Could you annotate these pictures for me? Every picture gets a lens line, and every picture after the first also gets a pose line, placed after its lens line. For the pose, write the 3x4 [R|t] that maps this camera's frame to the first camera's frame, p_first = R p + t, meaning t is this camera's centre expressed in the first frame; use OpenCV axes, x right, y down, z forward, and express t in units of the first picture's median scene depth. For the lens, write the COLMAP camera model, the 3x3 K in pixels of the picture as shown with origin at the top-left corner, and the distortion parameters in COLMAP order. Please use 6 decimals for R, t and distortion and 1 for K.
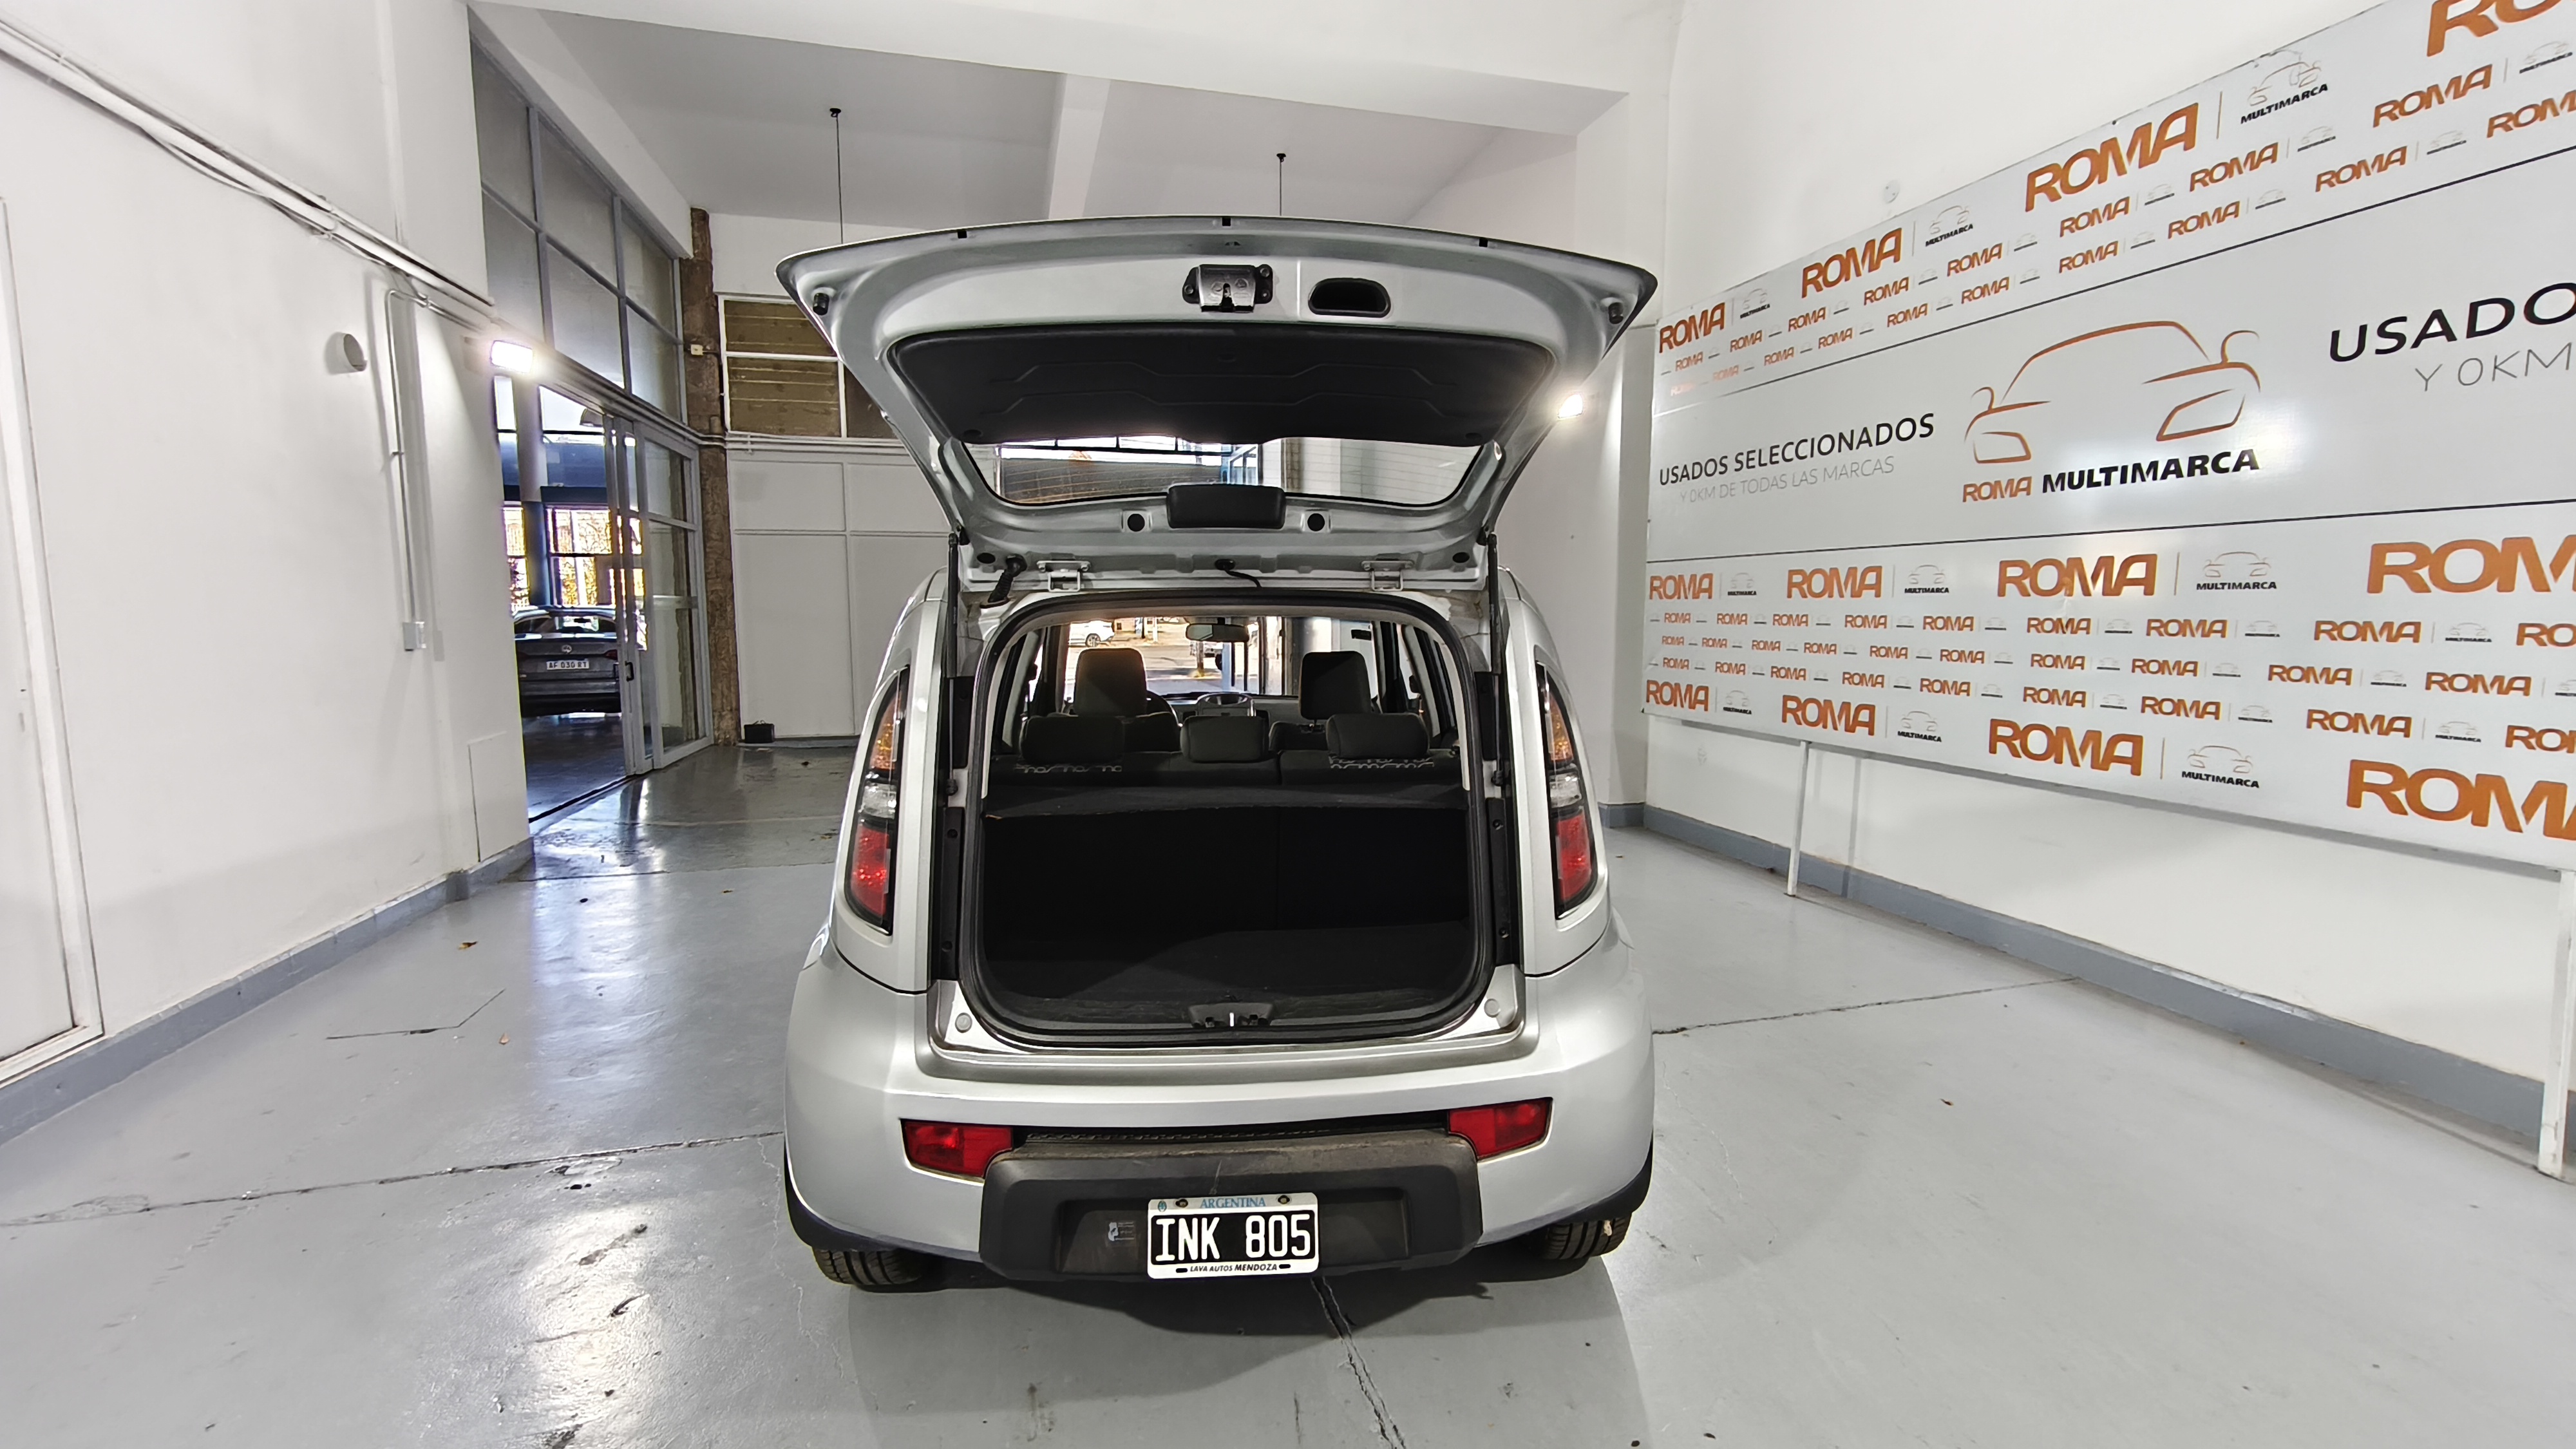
lens RADIAL K [[1064.3, 0, 1288.0], [0, 1064.3, 724.5], [0, 0, 1]] dist [-0.015367, 0.000606]
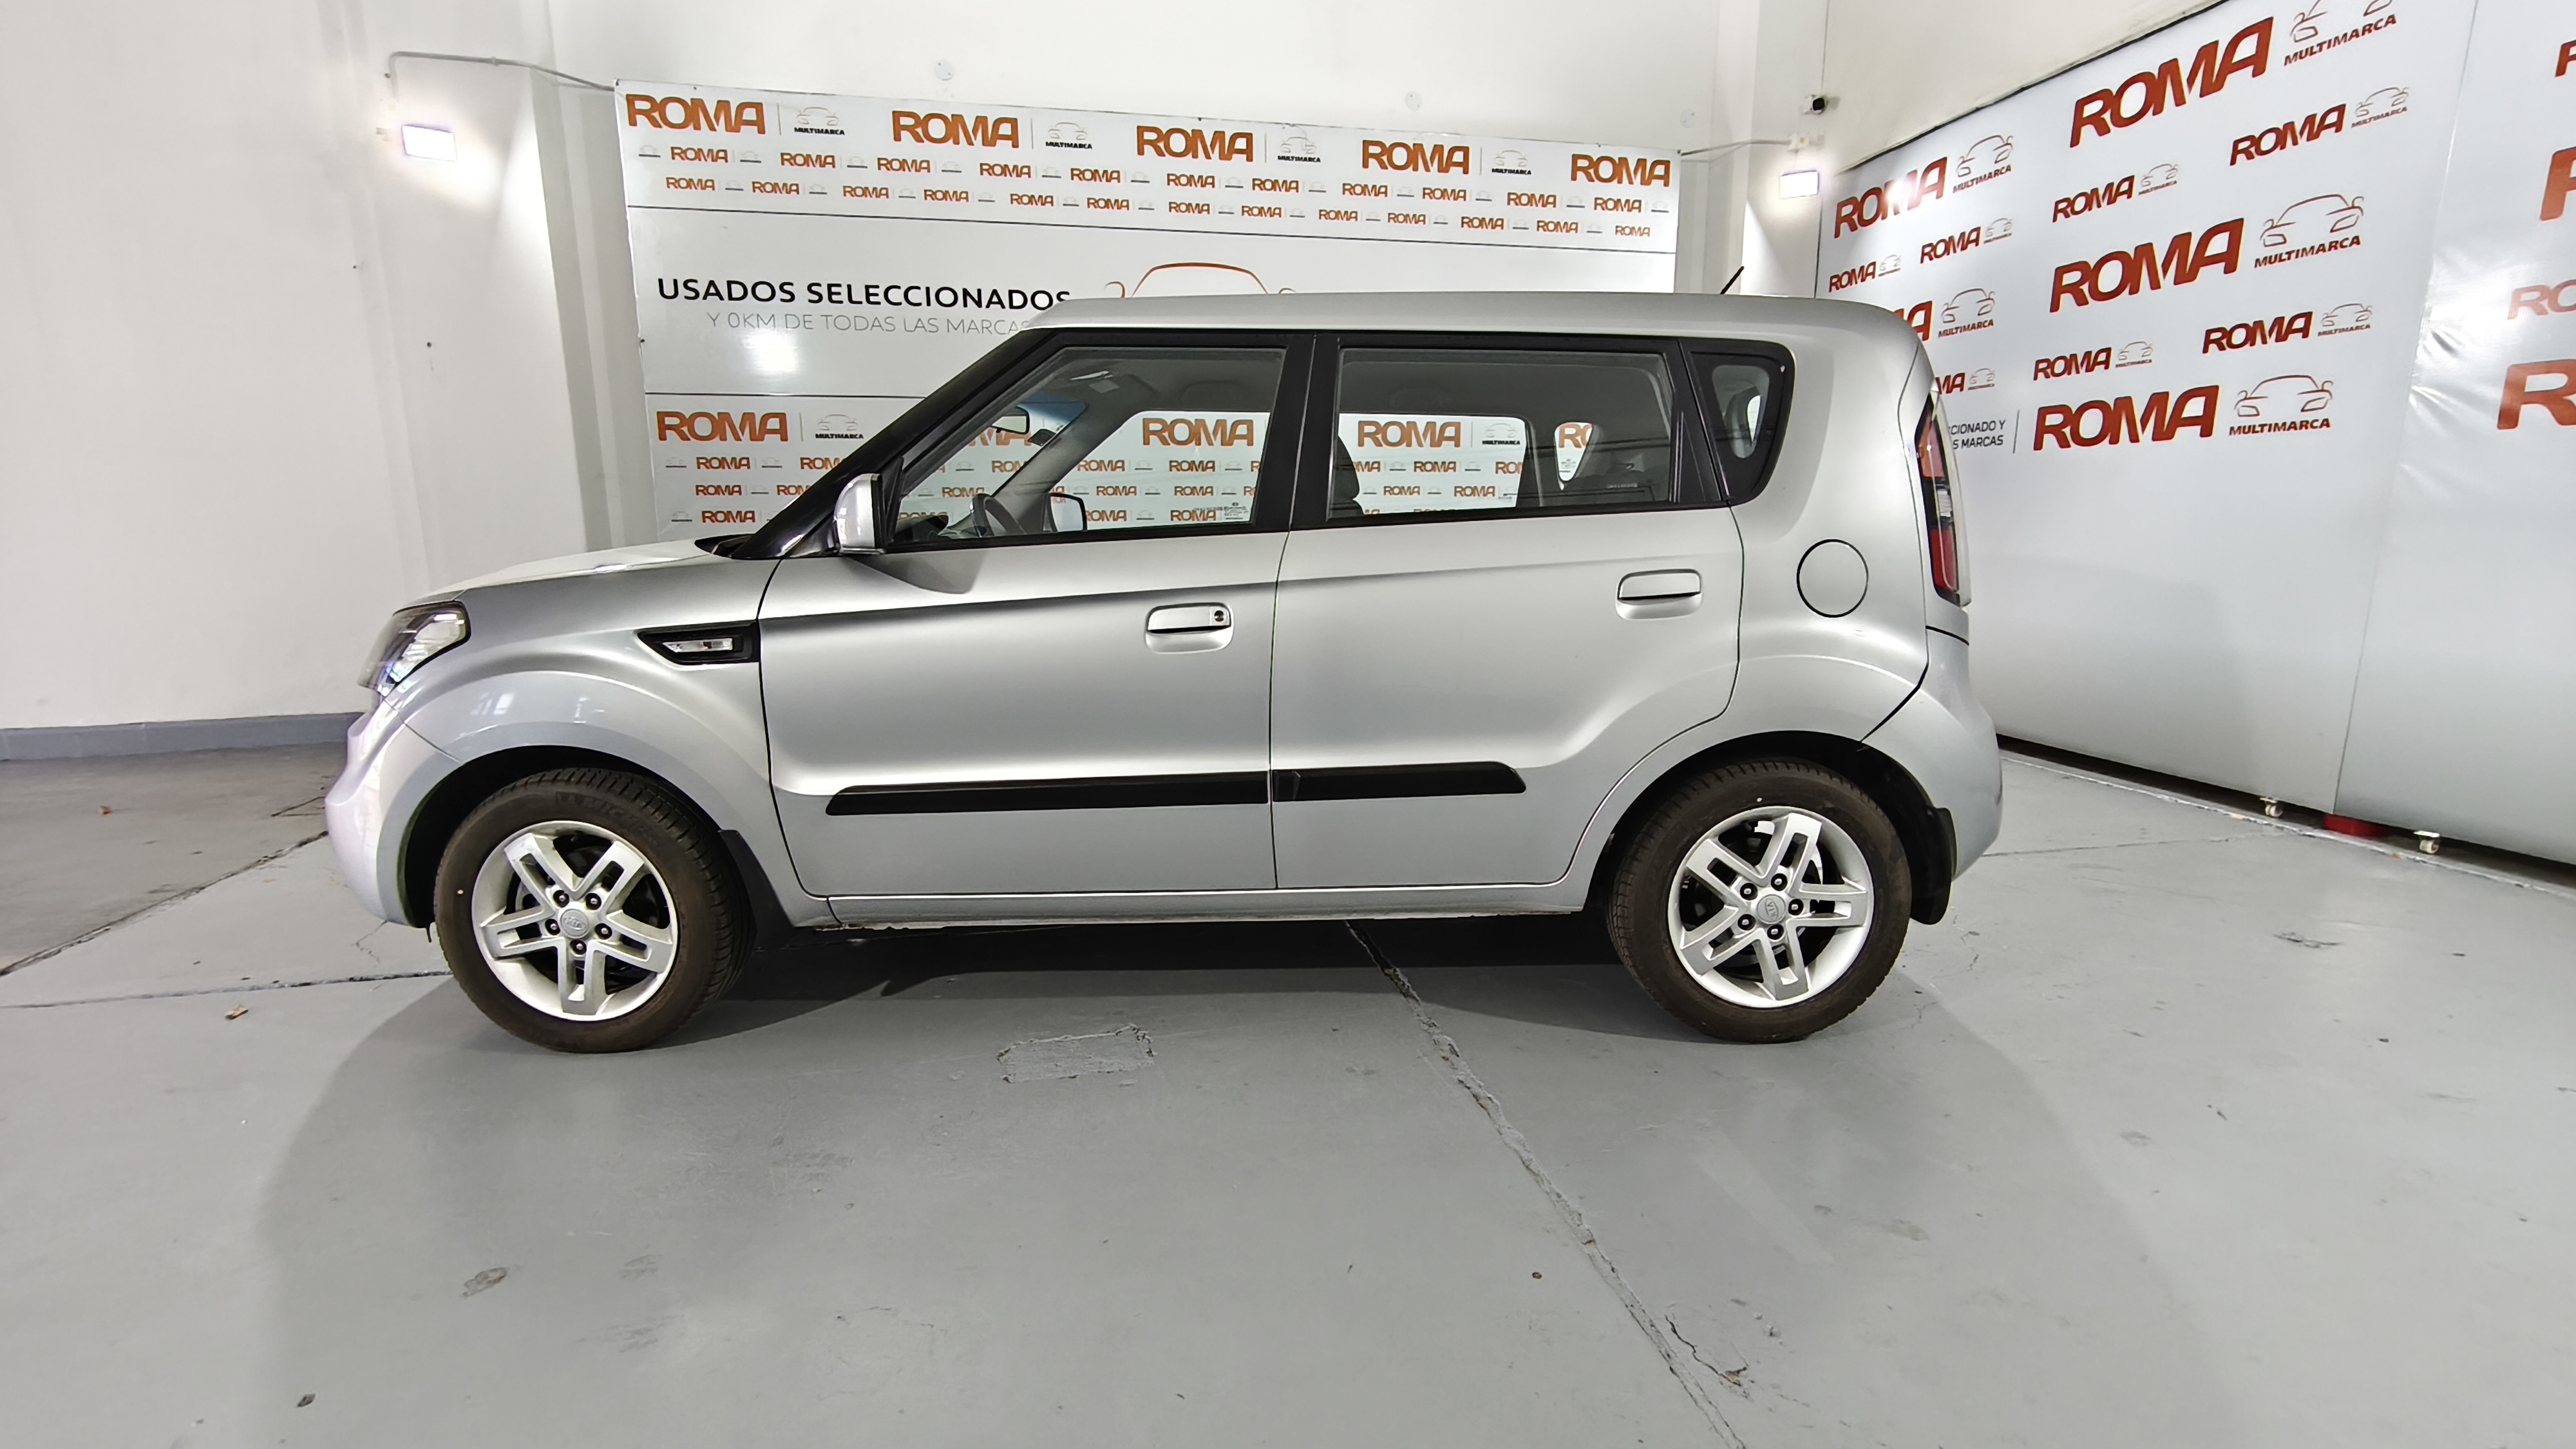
lens RADIAL K [[1064.3, 0, 1288.0], [0, 1064.3, 724.5], [0, 0, 1]] dist [-0.015367, 0.000606]
pose [[0.062124, -0.177637, 0.982133, -0.621616], [0.114656, 0.978789, 0.169780, 0.017593], [-0.991461, 0.102060, 0.081173, 0.634961]]
